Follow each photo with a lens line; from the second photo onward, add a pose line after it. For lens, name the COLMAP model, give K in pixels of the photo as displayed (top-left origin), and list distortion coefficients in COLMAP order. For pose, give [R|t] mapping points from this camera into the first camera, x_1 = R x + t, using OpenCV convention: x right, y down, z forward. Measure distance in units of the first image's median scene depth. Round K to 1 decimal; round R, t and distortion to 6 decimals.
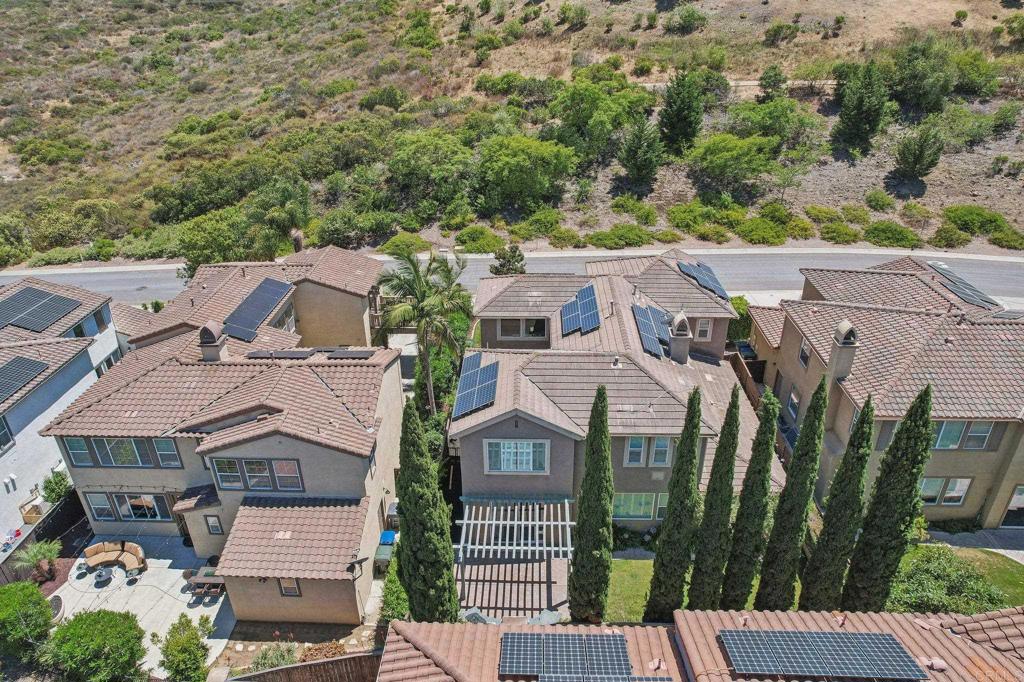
lens RADIAL K [[665.8, 0, 511.1], [0, 665.8, 342.0], [0, 0, 1]] dist [-0.035069, 0.024494]
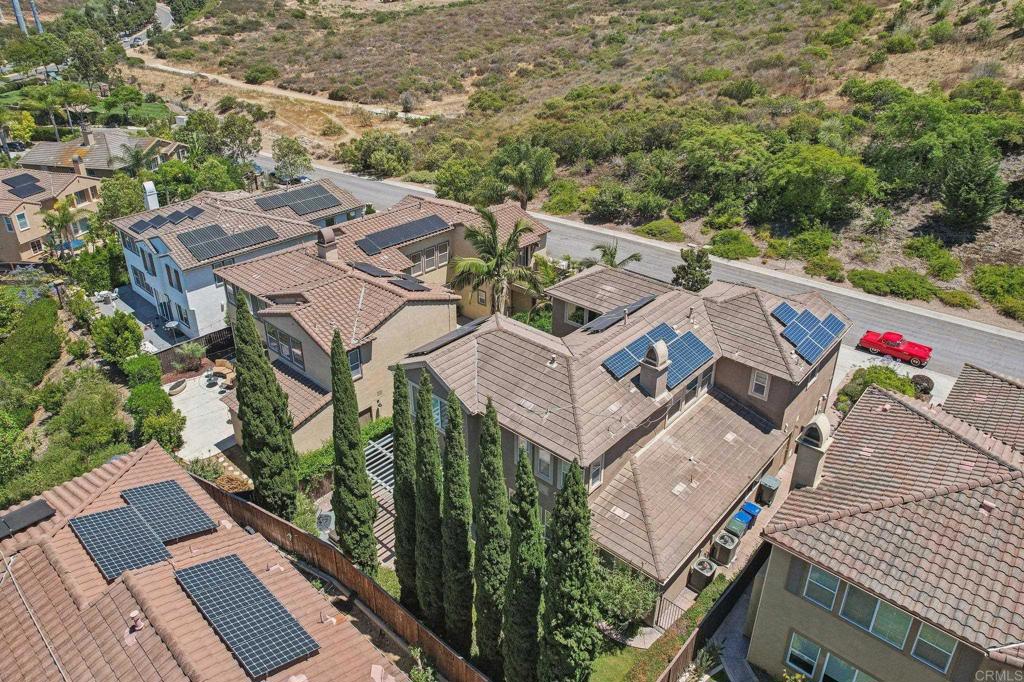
lens RADIAL K [[665.8, 0, 520.8], [0, 665.8, 304.0], [0, 0, 1]] dist [-0.035069, 0.024494]
pose [[0.776698, 0.293177, -0.557483, 0.260125], [-0.313430, 0.947607, 0.061663, -0.037809], [0.546353, 0.126839, 0.827895, 0.071953]]
